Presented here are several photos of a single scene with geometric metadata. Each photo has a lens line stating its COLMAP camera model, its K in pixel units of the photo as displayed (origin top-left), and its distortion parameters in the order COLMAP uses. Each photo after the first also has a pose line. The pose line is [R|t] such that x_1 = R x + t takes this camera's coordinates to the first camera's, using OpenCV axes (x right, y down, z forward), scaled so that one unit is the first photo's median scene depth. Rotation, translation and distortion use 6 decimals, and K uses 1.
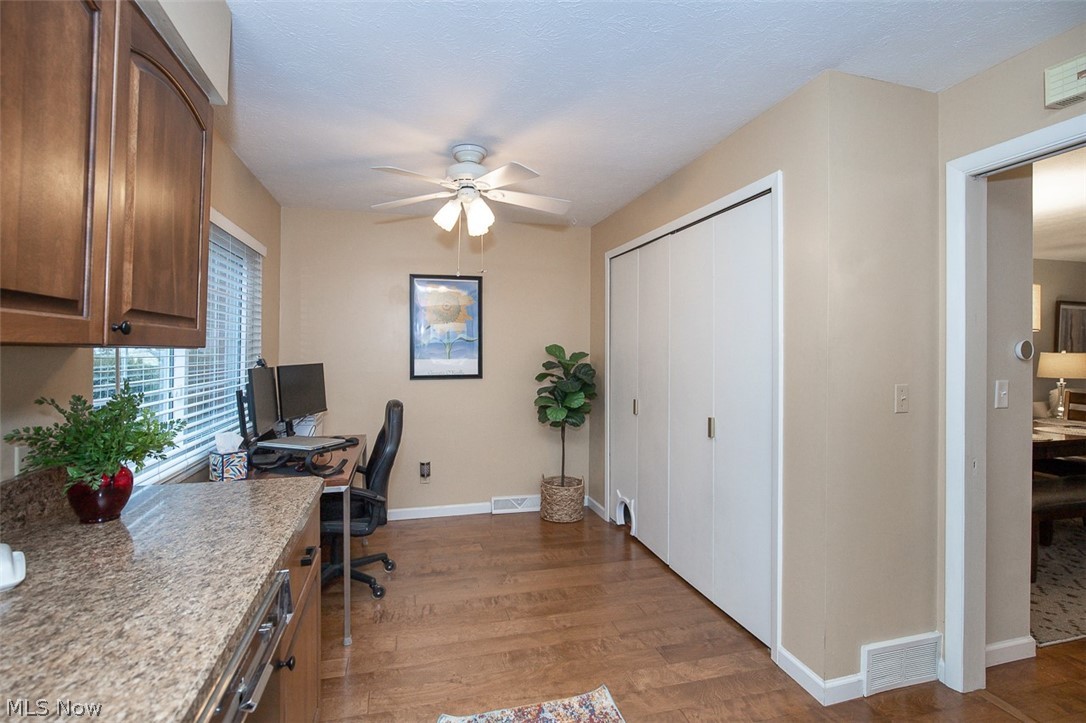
lens RADIAL K [[514.1, 0, 541.5], [0, 514.1, 349.5], [0, 0, 1]] dist [0.000502, 0.000328]
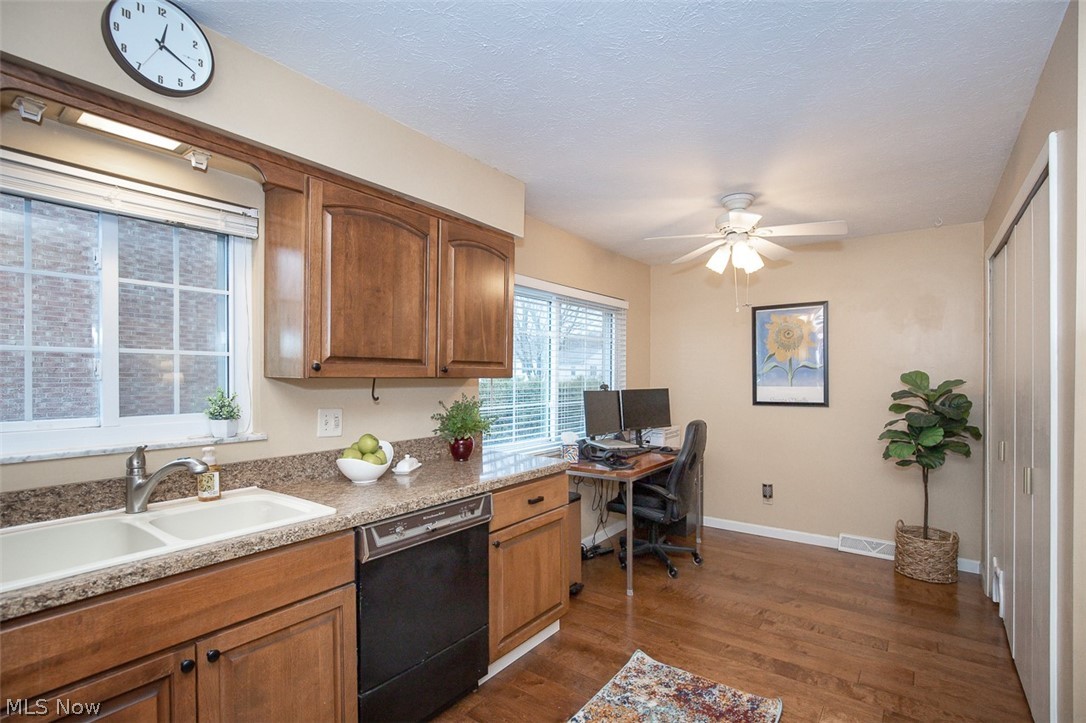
lens RADIAL K [[508.4, 0, 542.0], [0, 508.4, 377.2], [0, 0, 1]] dist [-0.002435, -0.000255]
pose [[0.624103, -0.003199, -0.781335, 0.308711], [0.004922, 0.999988, -0.000163, -0.001973], [0.781326, -0.003744, 0.624112, -0.011184]]
